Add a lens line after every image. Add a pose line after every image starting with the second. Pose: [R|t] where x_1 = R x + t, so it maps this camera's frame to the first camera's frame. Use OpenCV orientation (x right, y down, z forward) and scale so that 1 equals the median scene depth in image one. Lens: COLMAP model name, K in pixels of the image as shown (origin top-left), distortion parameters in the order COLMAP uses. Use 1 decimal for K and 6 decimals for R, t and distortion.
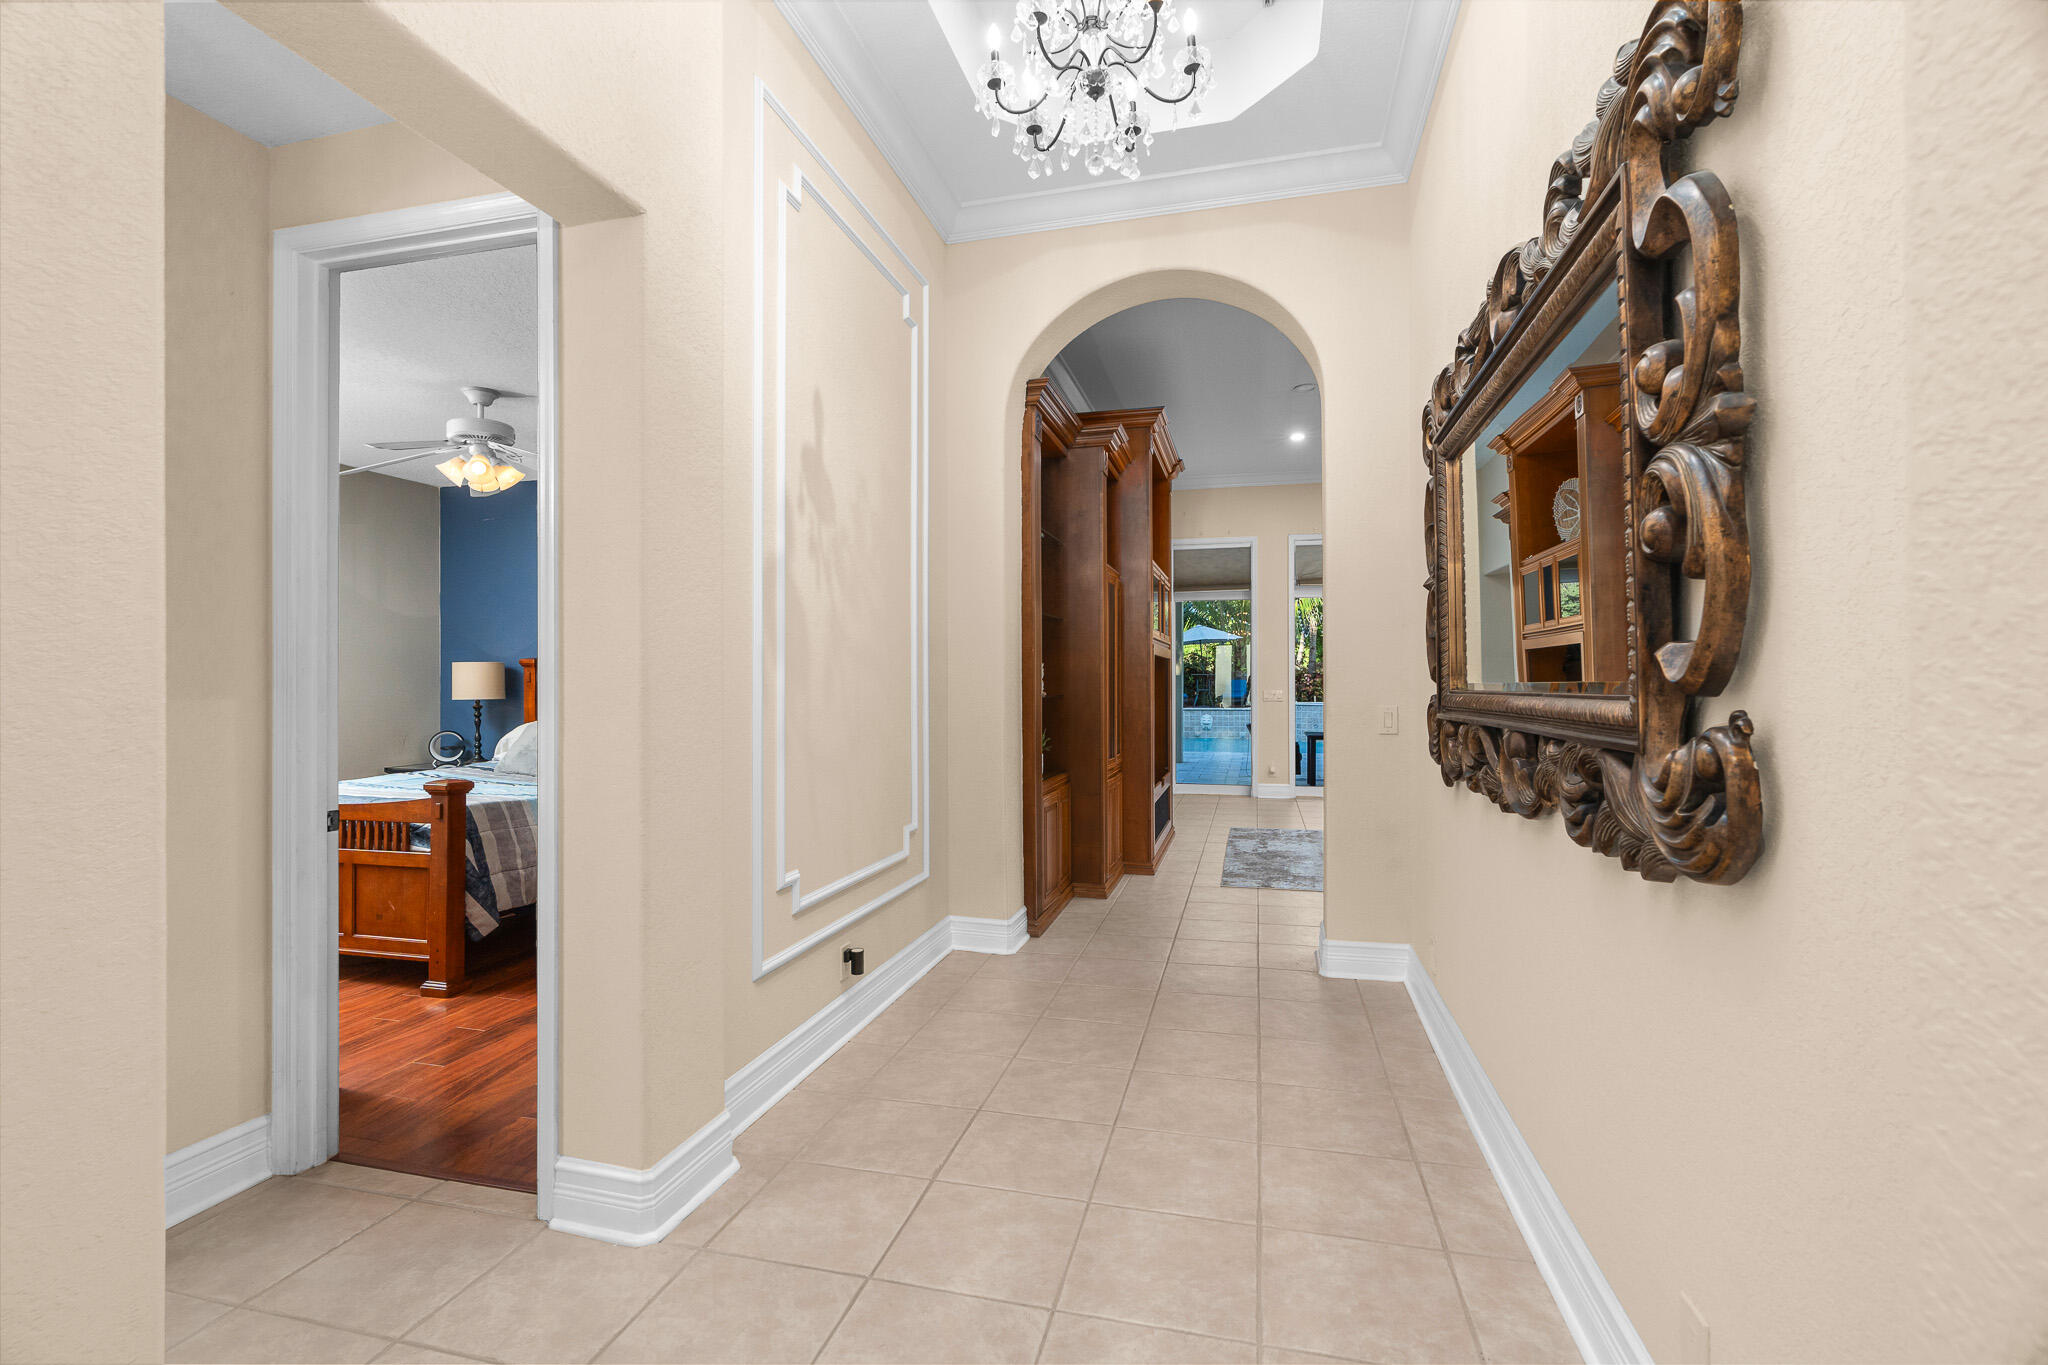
lens RADIAL K [[922.5, 0, 1028.1], [0, 922.5, 690.9], [0, 0, 1]] dist [-0.008795, 0.000778]
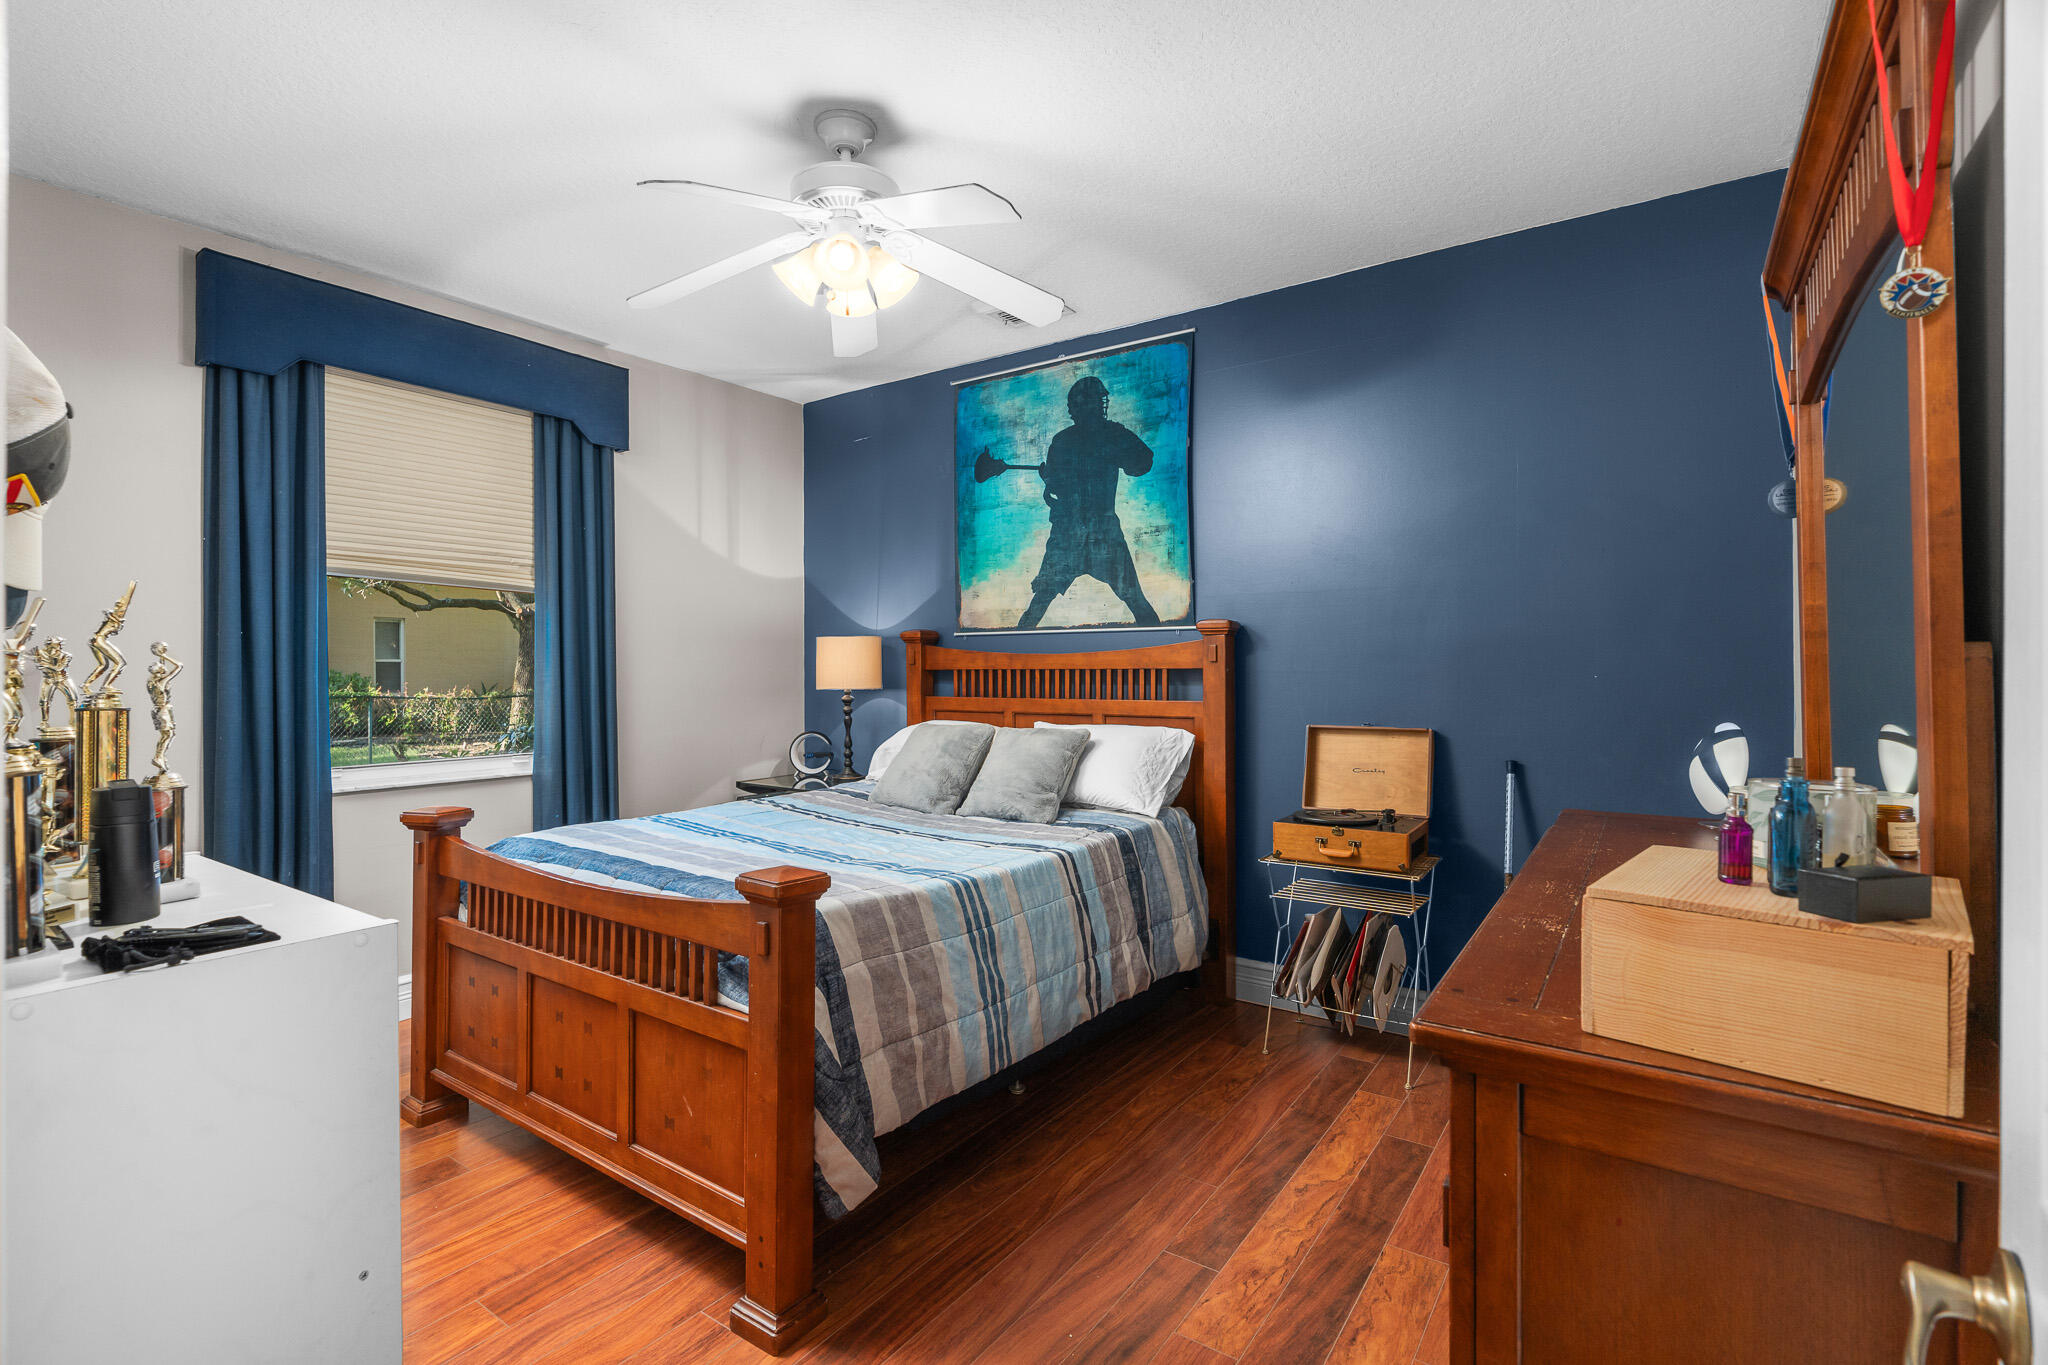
lens RADIAL K [[922.5, 0, 1019.1], [0, 922.5, 671.3], [0, 0, 1]] dist [-0.008795, 0.000778]
pose [[0.934287, -0.001558, -0.356517, -0.343099], [-0.000308, 0.999987, -0.005177, -0.000352], [0.356521, 0.004946, 0.934274, 0.590749]]
